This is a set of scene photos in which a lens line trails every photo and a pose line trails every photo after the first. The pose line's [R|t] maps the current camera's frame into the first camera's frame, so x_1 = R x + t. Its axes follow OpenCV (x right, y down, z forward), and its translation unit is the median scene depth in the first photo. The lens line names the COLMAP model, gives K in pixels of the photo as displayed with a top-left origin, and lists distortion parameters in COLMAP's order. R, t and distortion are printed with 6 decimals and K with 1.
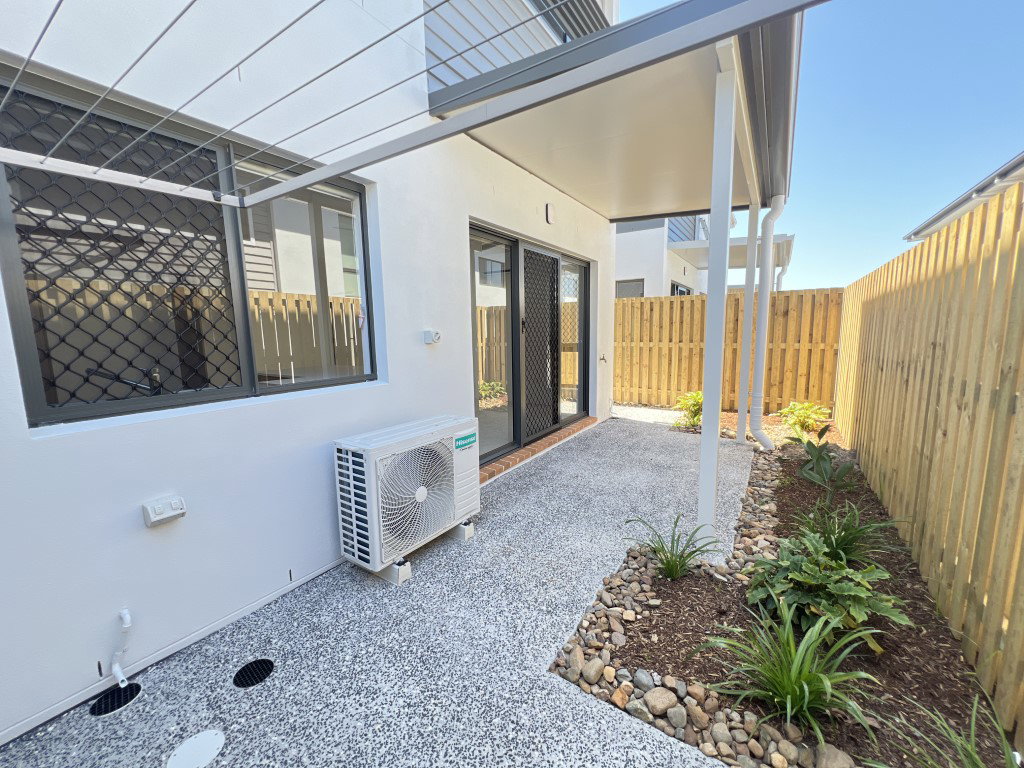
lens RADIAL K [[411.9, 0, 516.3], [0, 411.9, 387.5], [0, 0, 1]] dist [0.000246, 0.000096]
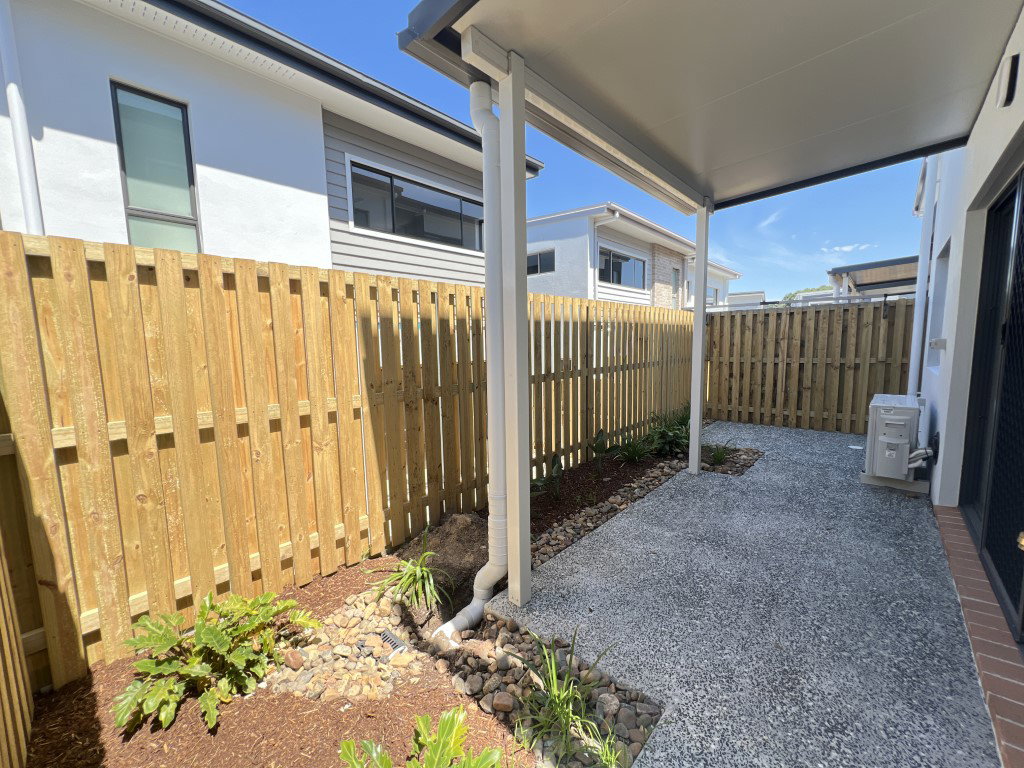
lens RADIAL K [[411.9, 0, 516.3], [0, 411.9, 387.5], [0, 0, 1]] dist [0.000246, 0.000096]
pose [[-0.985920, 0.018613, 0.166176, 0.628682], [0.058505, 0.969371, 0.238532, -0.281843], [-0.156646, 0.244896, -0.956811, 1.865834]]
